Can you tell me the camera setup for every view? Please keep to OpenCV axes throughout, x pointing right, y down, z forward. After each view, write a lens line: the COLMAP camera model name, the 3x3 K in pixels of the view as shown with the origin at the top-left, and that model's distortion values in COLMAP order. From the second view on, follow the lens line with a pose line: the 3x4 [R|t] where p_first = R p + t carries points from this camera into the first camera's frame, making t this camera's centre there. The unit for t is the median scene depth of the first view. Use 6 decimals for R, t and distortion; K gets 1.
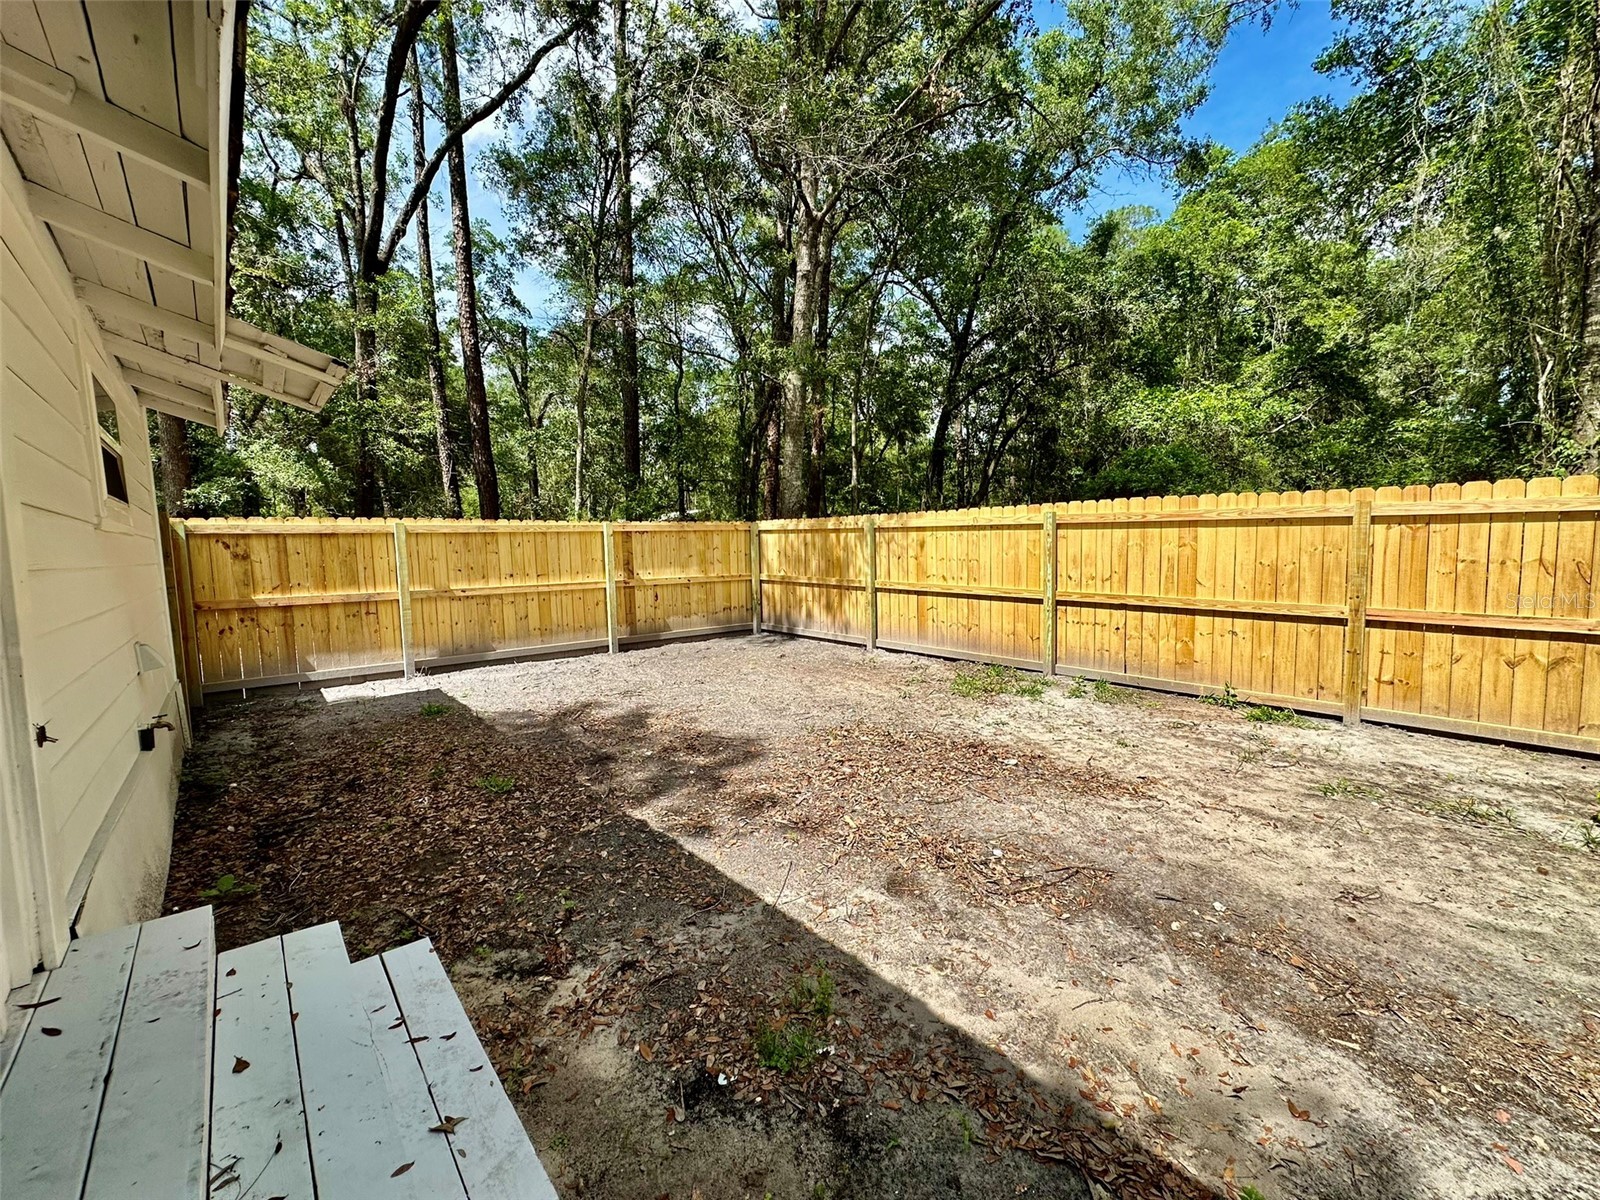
lens RADIAL K [[635.5, 0, 799.4], [0, 635.5, 595.4], [0, 0, 1]] dist [-0.000738, 0.000767]
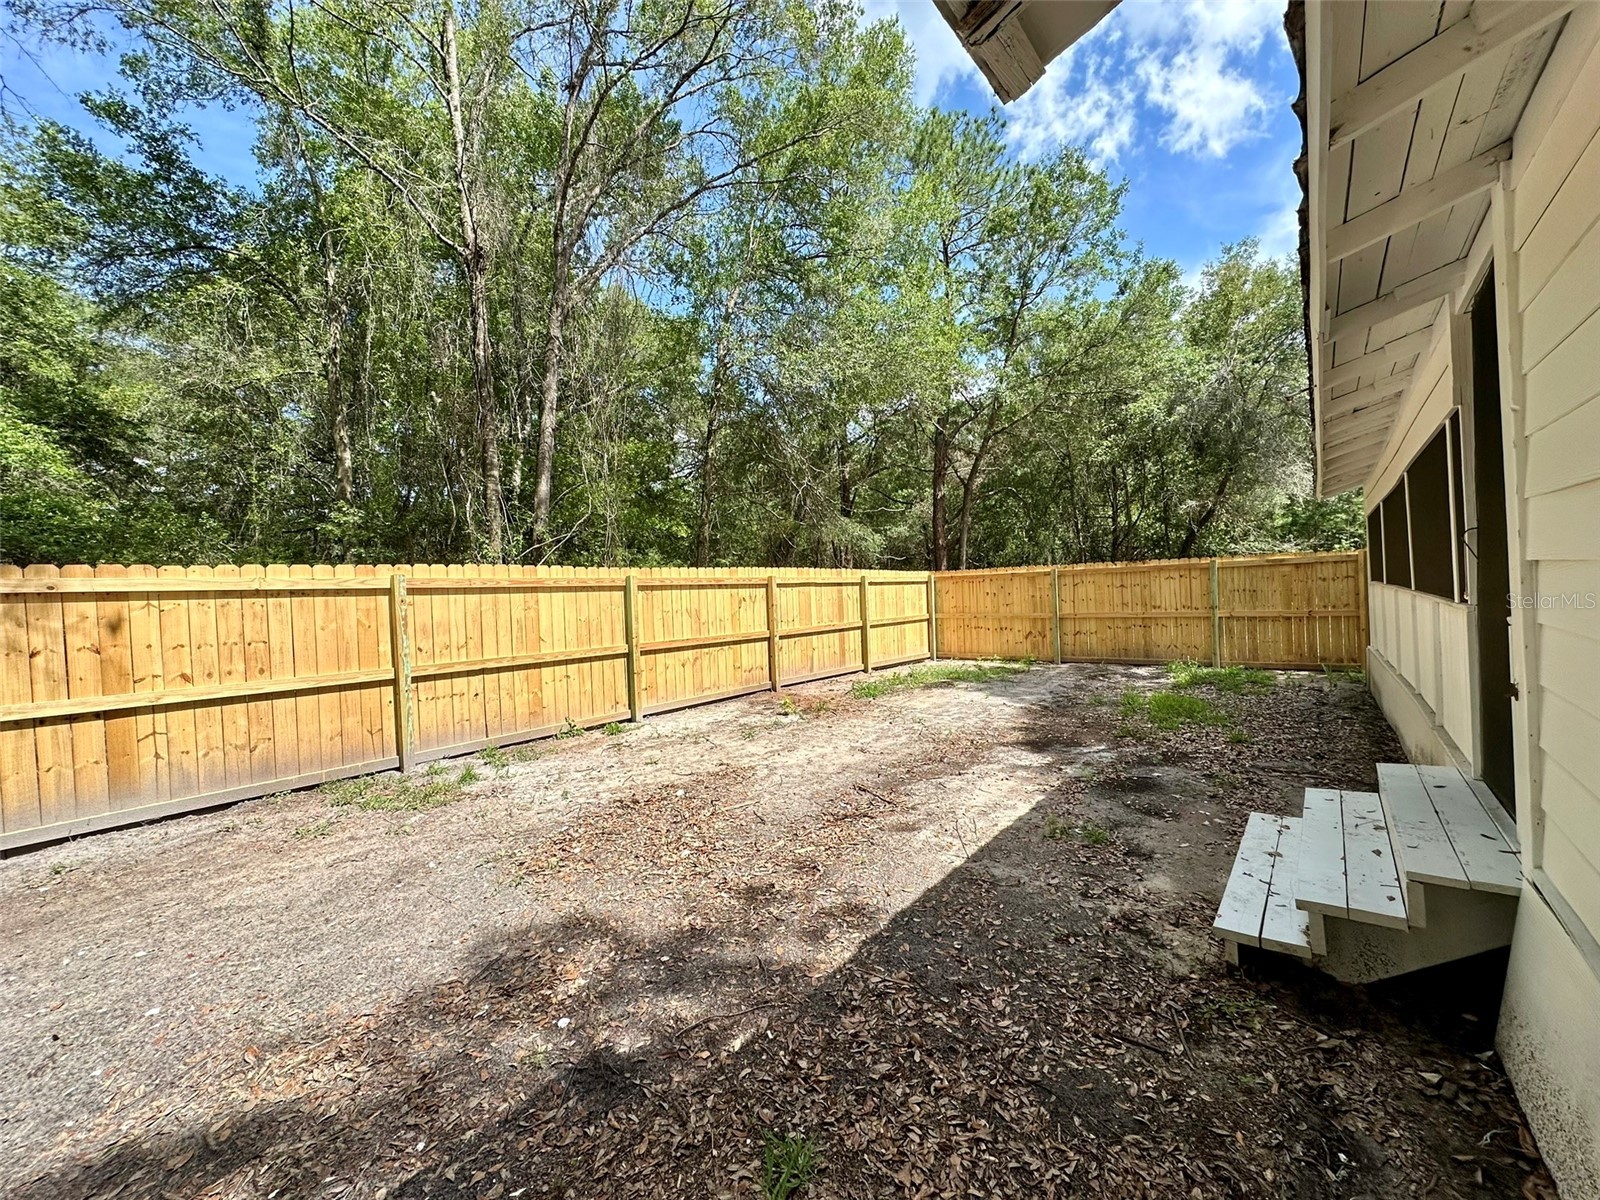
lens RADIAL K [[635.5, 0, 802.9], [0, 635.5, 594.0], [0, 0, 1]] dist [-0.000738, 0.000767]
pose [[-0.147331, 0.018988, 0.988905, -0.661041], [0.129455, 0.991585, 0.000248, -0.044997], [-0.980579, 0.128056, -0.148549, 0.751970]]
